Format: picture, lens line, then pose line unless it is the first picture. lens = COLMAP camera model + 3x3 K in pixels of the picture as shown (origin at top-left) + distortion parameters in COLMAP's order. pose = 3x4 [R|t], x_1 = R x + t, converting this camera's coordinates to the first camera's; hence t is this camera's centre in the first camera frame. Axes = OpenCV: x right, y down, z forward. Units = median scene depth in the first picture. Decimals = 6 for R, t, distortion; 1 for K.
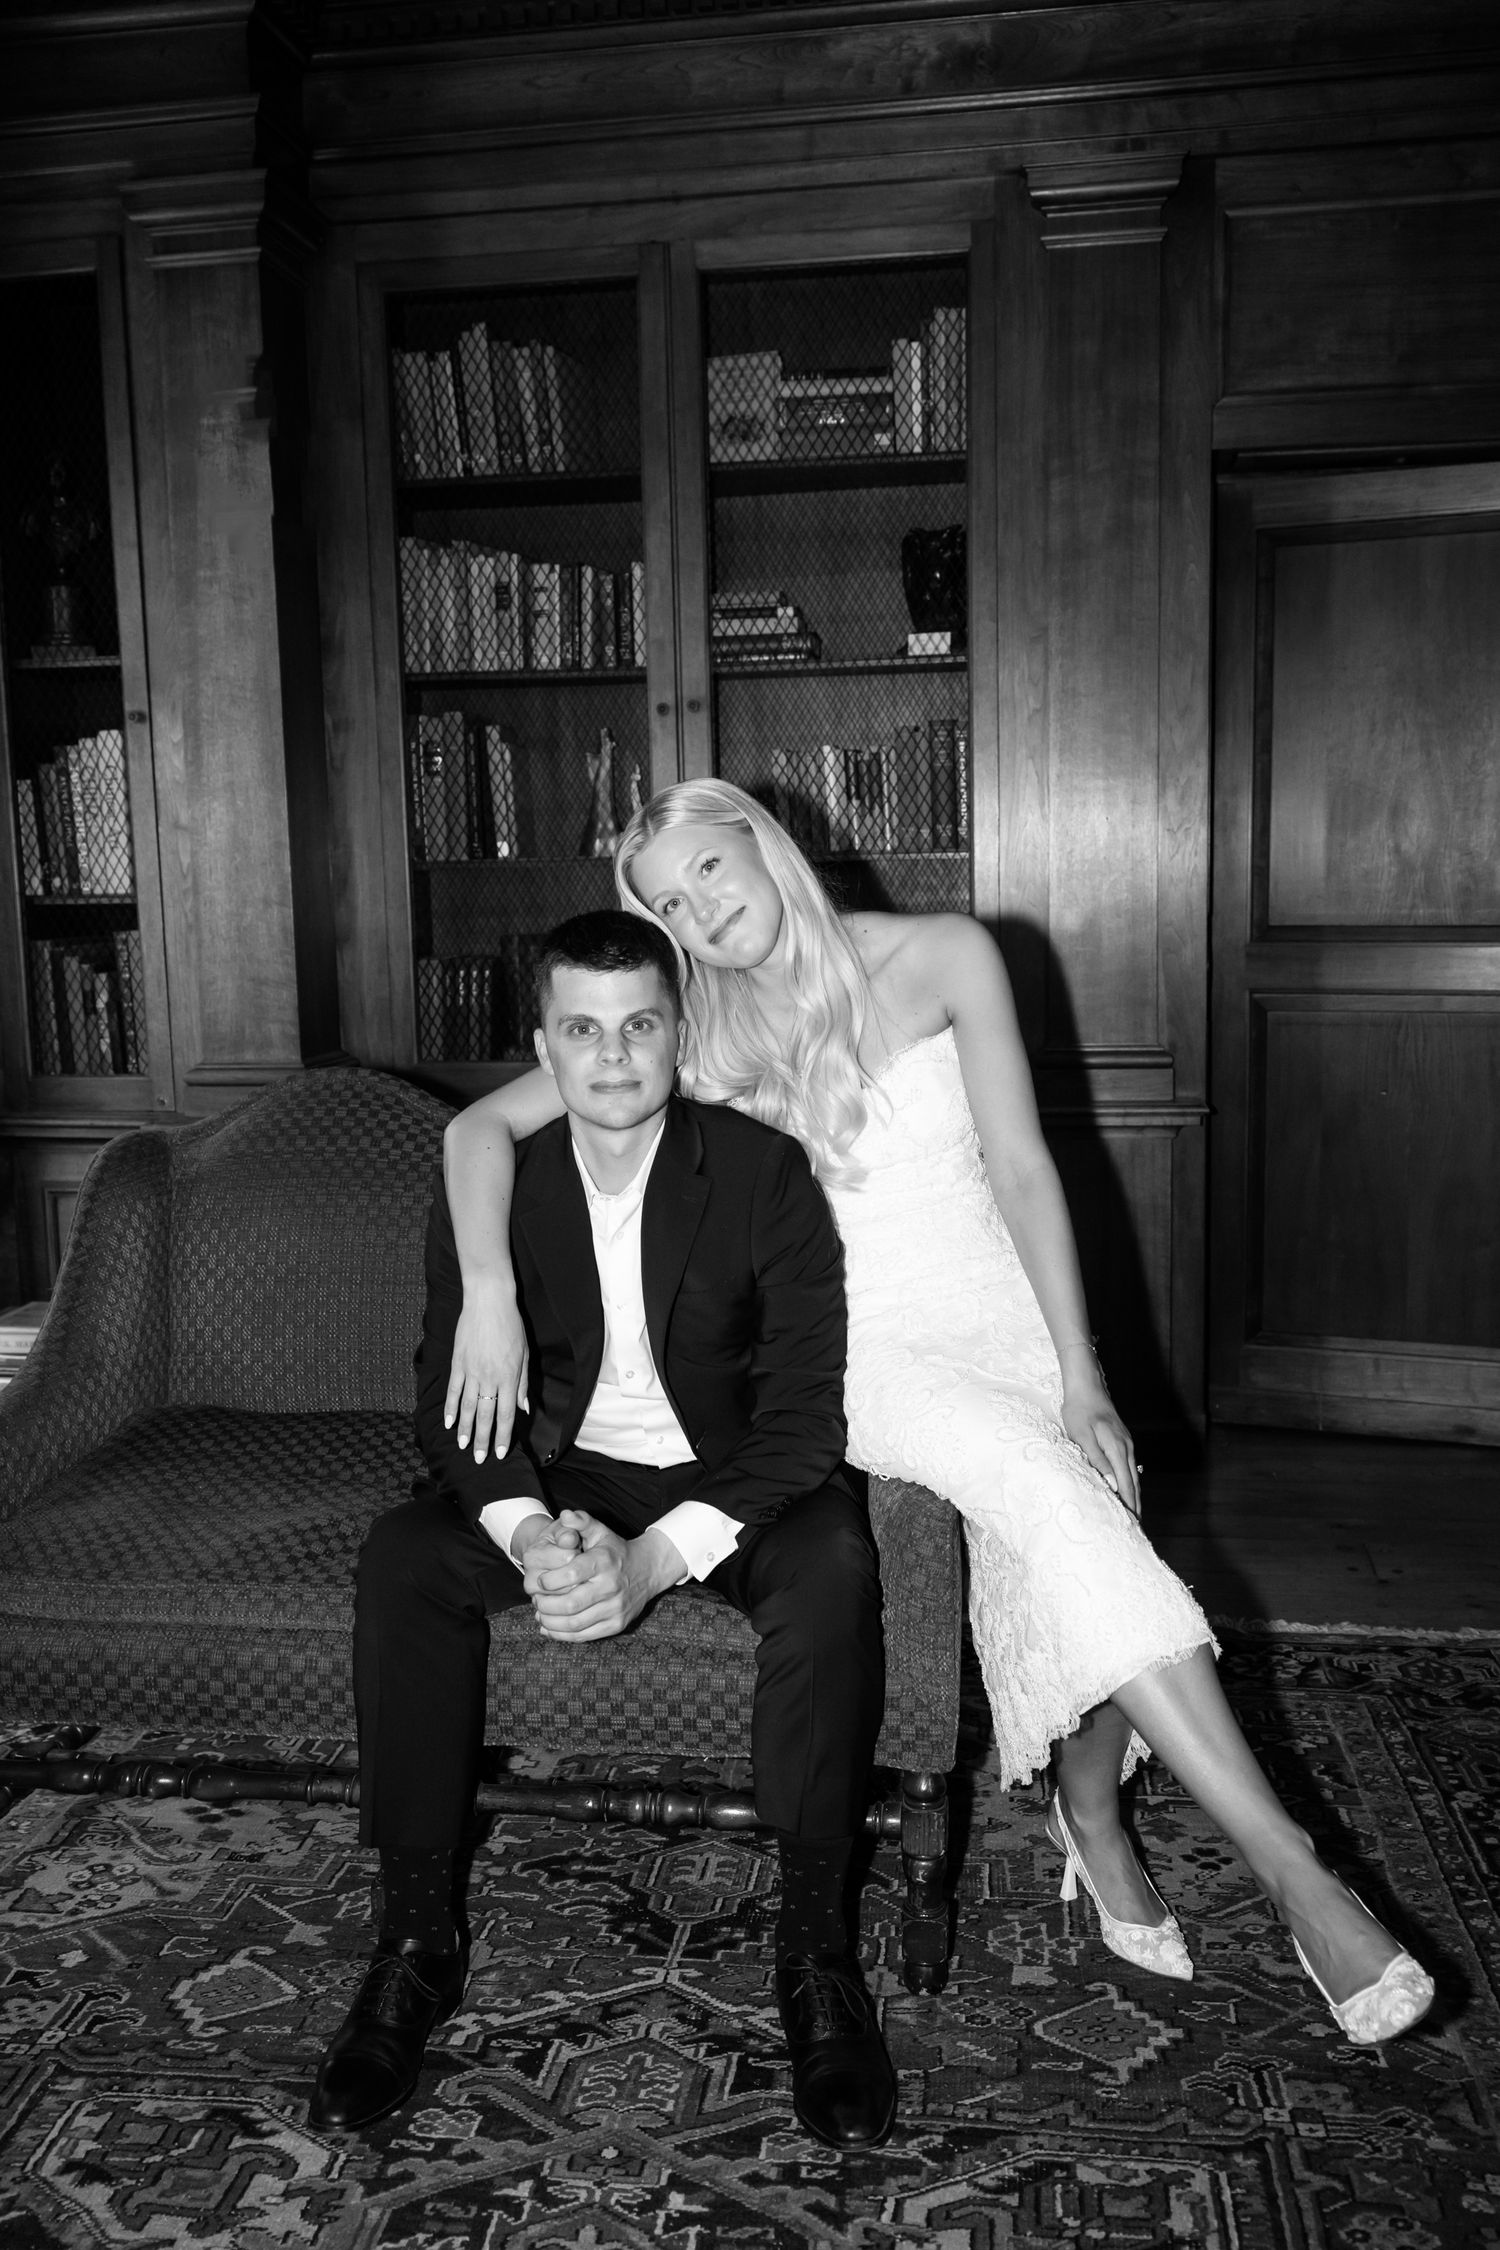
lens RADIAL K [[1954.4, 0, 750.0], [0, 1954.4, 1125.0], [0, 0, 1]] dist [-0.008161, 0.010460]
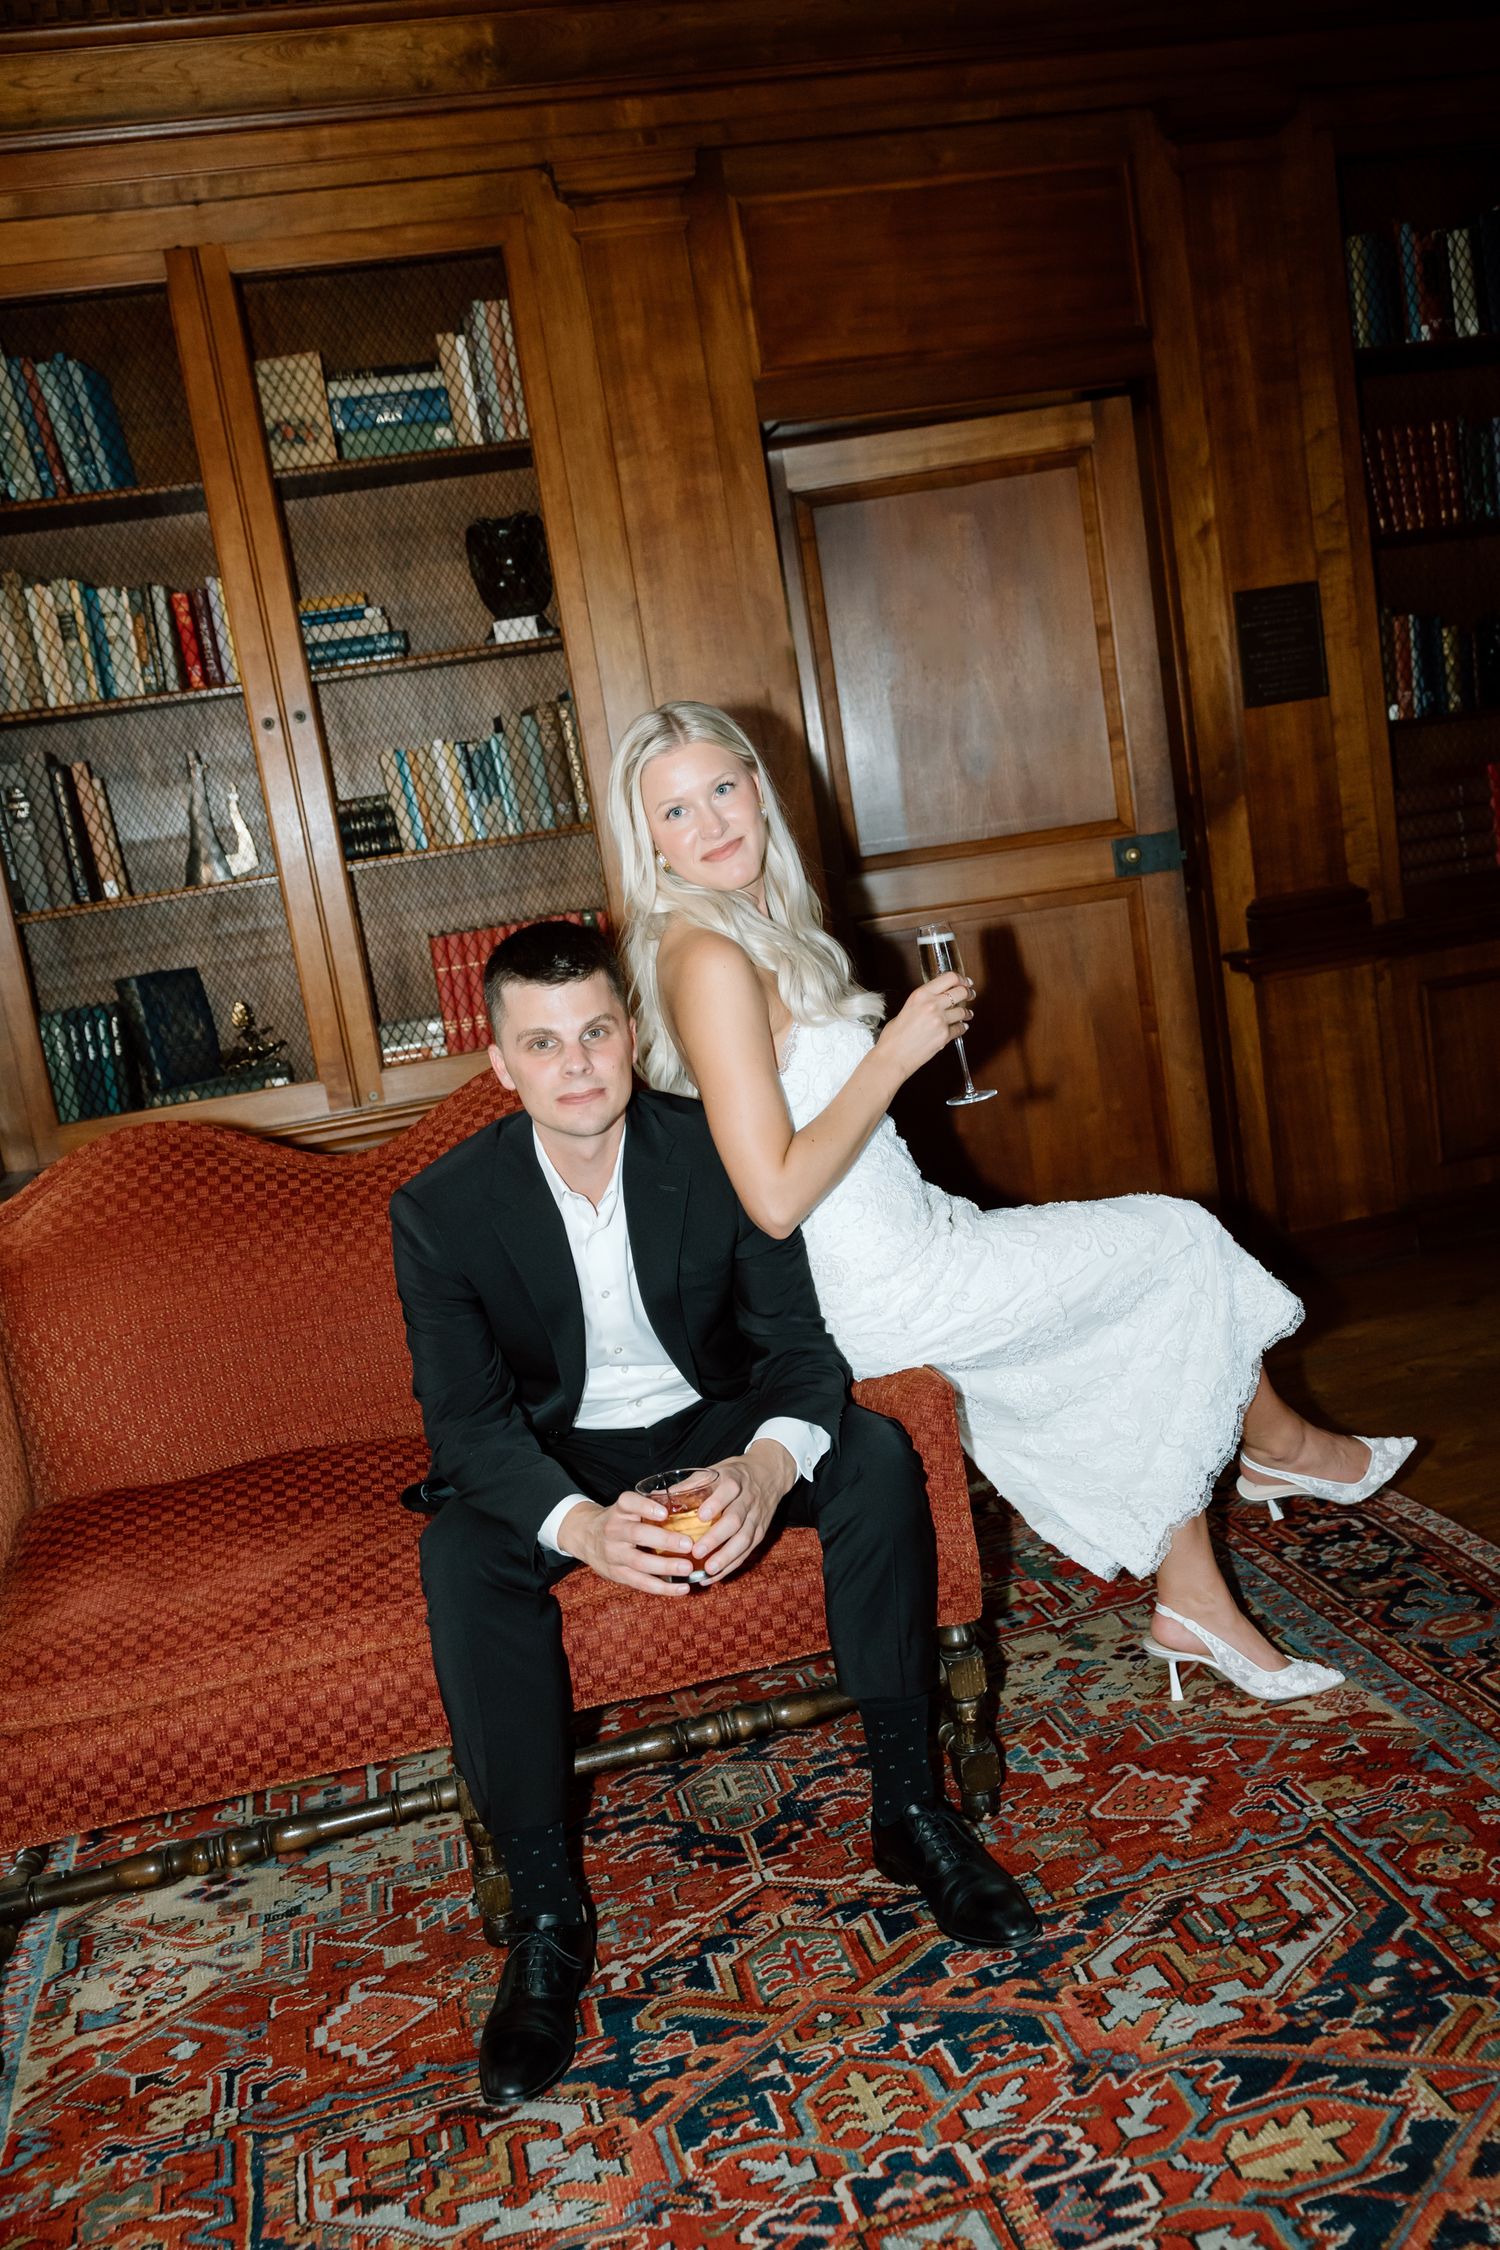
lens RADIAL K [[2047.4, 0, 750.0], [0, 2047.4, 1125.0], [0, 0, 1]] dist [0.004969, 0.004980]
pose [[0.925470, -0.181520, 0.332499, -0.350127], [0.179450, 0.983063, 0.037203, -0.016672], [-0.333620, 0.025237, 0.942370, -0.077473]]
